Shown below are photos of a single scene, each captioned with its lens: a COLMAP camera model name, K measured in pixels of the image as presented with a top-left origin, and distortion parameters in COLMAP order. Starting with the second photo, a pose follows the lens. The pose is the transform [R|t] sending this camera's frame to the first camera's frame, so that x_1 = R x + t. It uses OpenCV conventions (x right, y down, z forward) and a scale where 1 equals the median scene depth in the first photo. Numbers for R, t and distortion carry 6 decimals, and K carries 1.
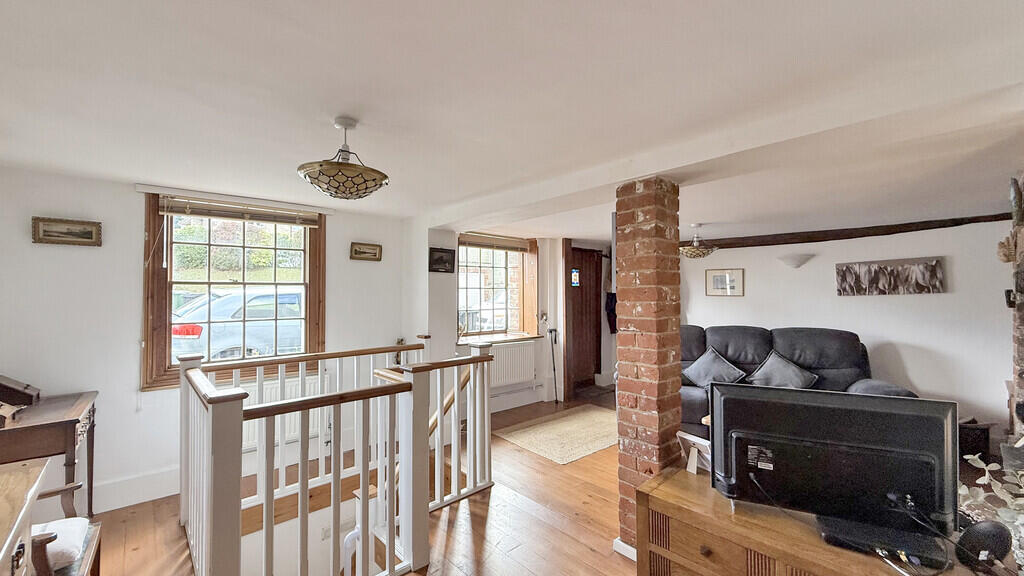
lens RADIAL K [[416.2, 0, 512.0], [0, 416.2, 288.0], [0, 0, 1]] dist [-0.000188, -0.000110]
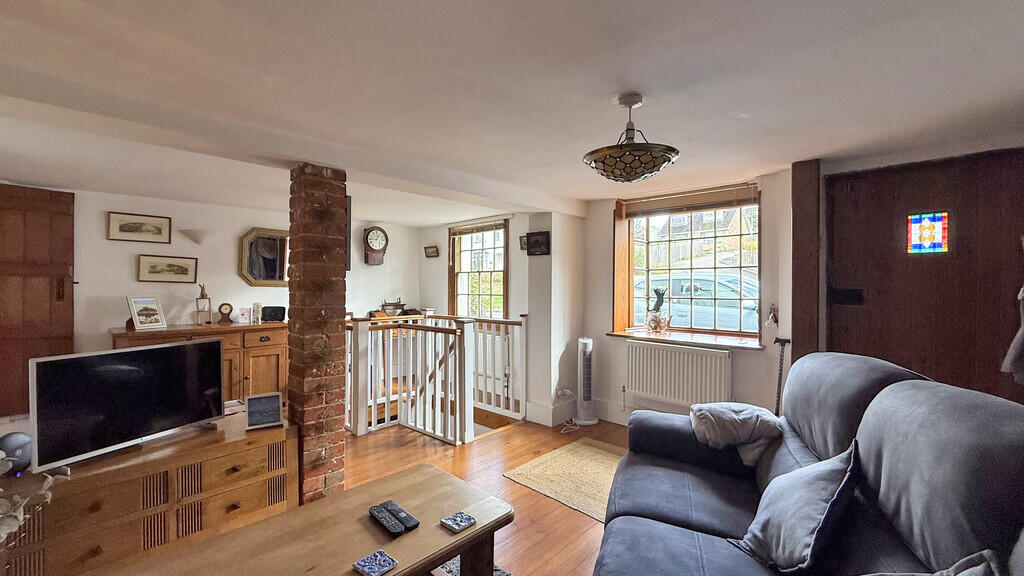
lens RADIAL K [[416.2, 0, 512.0], [0, 416.2, 288.0], [0, 0, 1]] dist [-0.000188, -0.000110]
pose [[0.060626, 0.013744, -0.998066, 0.871652], [0.013832, 0.999798, 0.014608, 0.027777], [0.998065, -0.014691, 0.060423, 0.884622]]
